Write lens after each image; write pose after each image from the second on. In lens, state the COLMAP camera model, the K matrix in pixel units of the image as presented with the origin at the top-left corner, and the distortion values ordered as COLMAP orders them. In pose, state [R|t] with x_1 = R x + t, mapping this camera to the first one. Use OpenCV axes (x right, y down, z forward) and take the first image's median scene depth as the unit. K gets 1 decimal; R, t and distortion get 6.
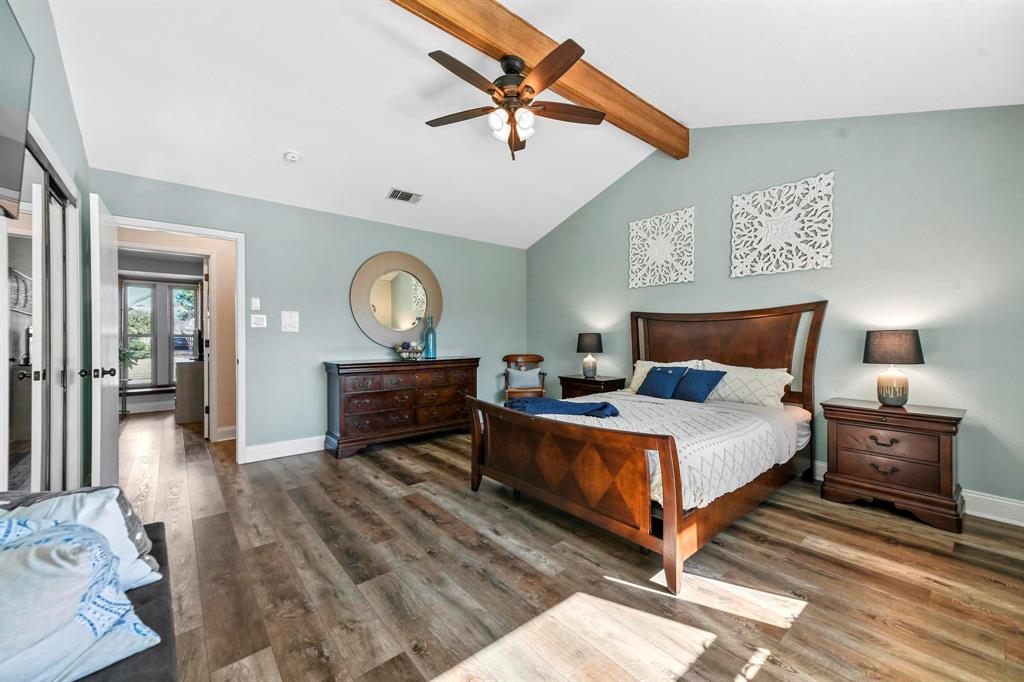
lens RADIAL K [[400.2, 0, 516.5], [0, 400.2, 342.3], [0, 0, 1]] dist [0.014378, 0.000302]
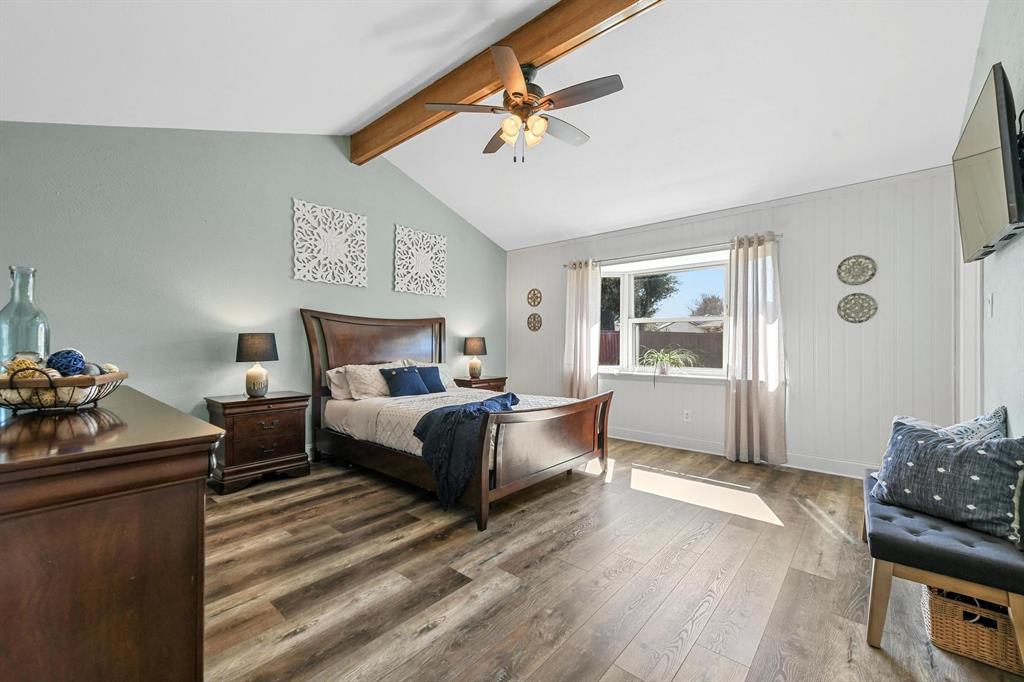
lens RADIAL K [[400.2, 0, 516.5], [0, 400.2, 342.3], [0, 0, 1]] dist [0.014378, 0.000302]
pose [[-0.134035, -0.006313, 0.990957, -0.753136], [0.001660, 0.999977, 0.006595, -0.014614], [-0.990975, 0.002528, -0.134021, 0.849498]]
